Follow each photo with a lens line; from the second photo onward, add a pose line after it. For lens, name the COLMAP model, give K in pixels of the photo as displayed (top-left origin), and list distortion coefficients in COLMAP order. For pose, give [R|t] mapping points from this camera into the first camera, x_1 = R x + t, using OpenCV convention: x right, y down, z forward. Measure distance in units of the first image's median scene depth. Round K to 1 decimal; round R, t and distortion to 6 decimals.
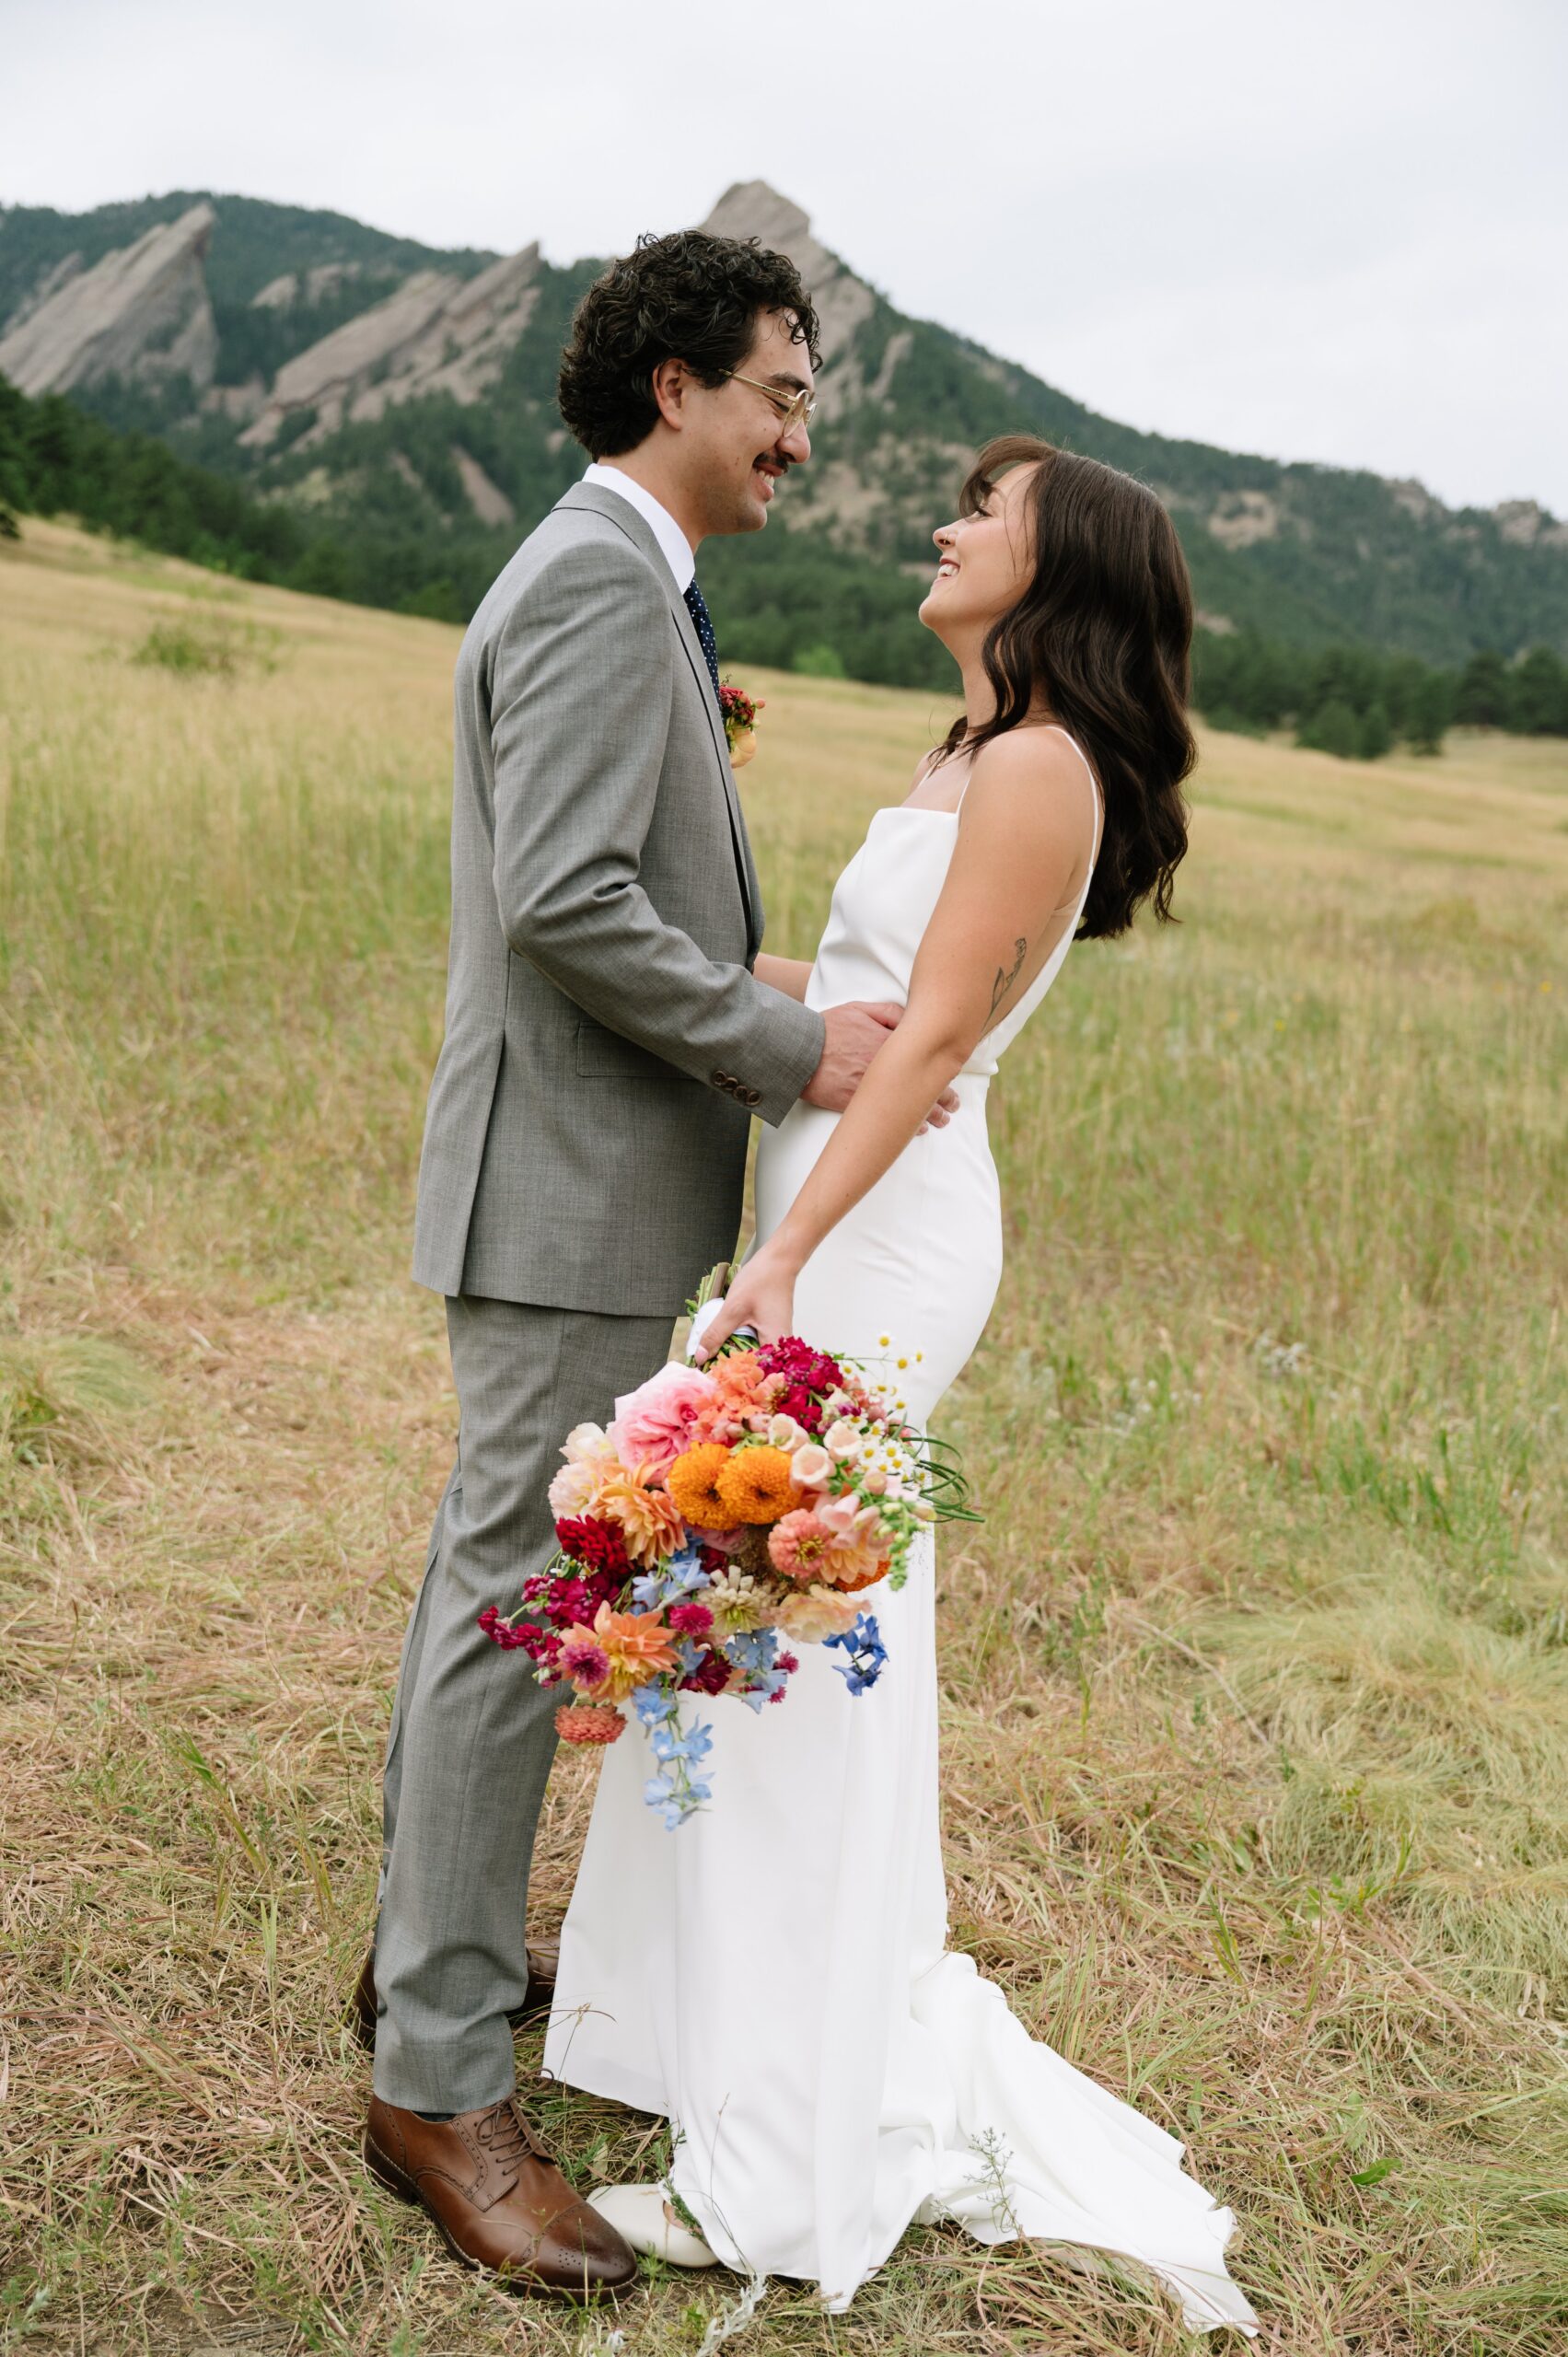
lens RADIAL K [[2201.8, 0, 784.0], [0, 2201.8, 1178.5], [0, 0, 1]] dist [-0.000850, -0.018880]
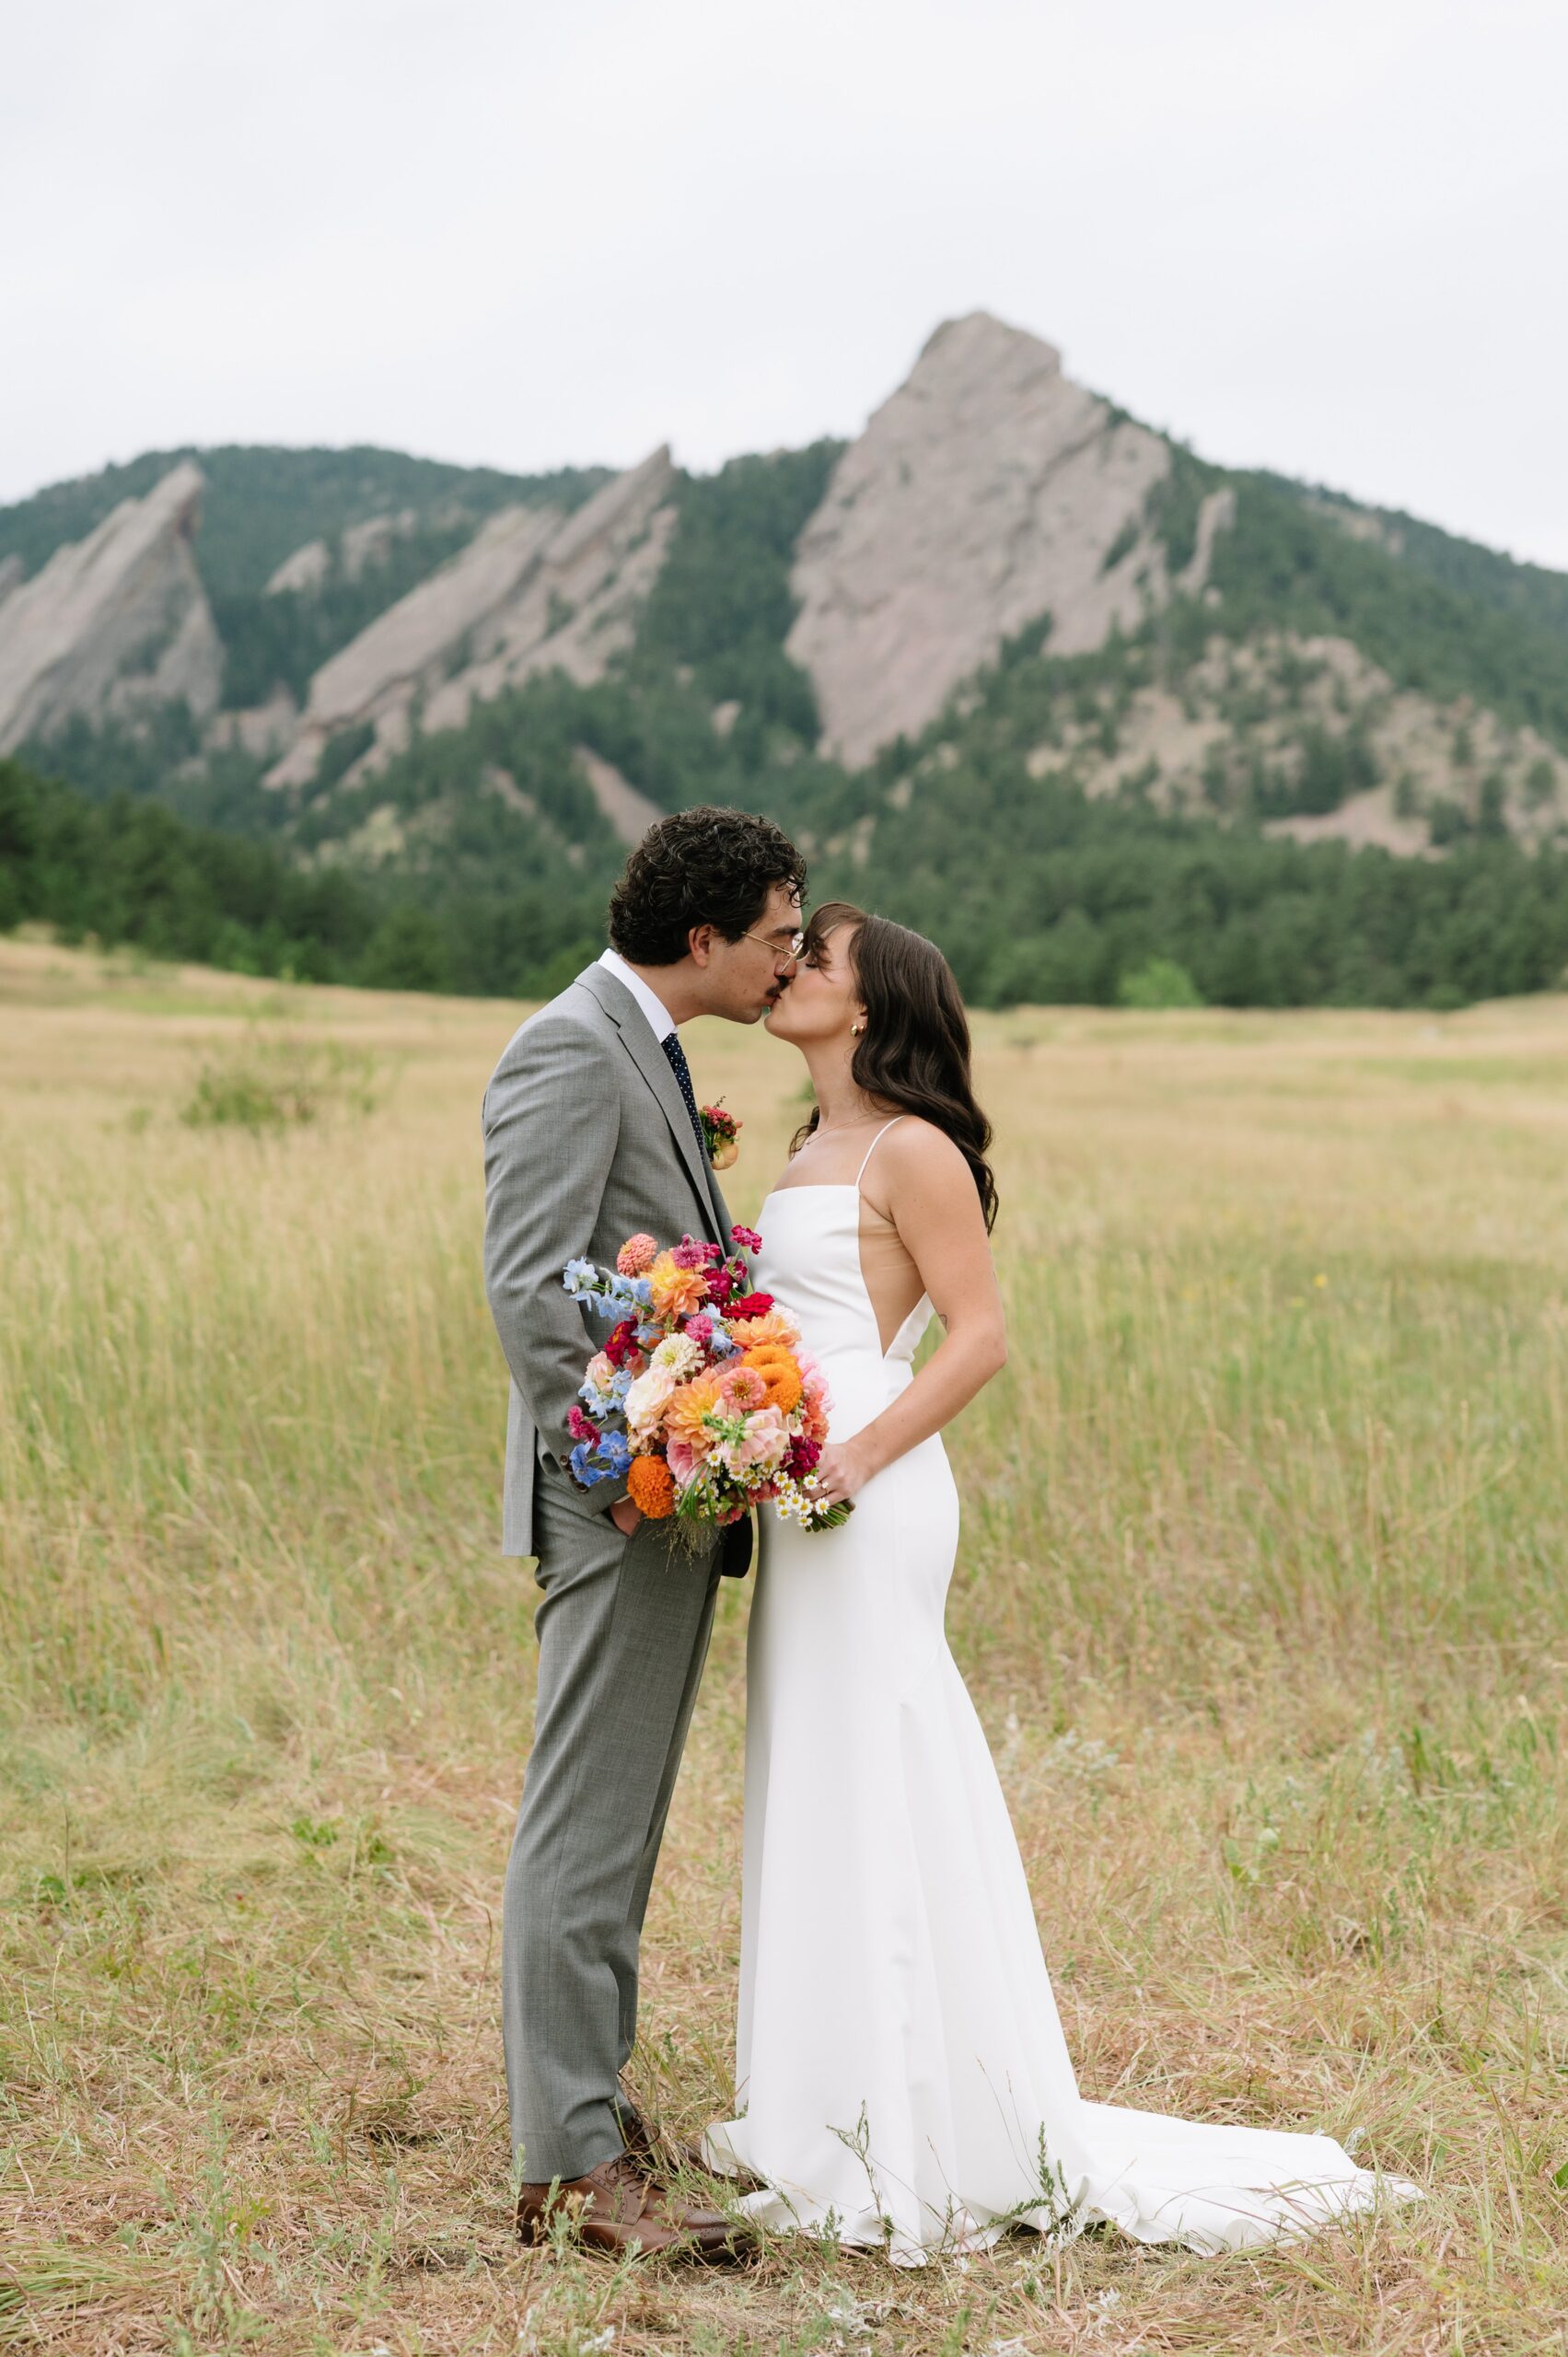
lens RADIAL K [[2201.8, 0, 784.0], [0, 2201.8, 1178.5], [0, 0, 1]] dist [-0.000850, -0.018880]
pose [[0.985575, -0.129171, -0.109345, -0.030895], [0.107536, 0.976886, -0.184741, -0.072879], [0.130681, 0.170318, 0.976685, 0.374673]]
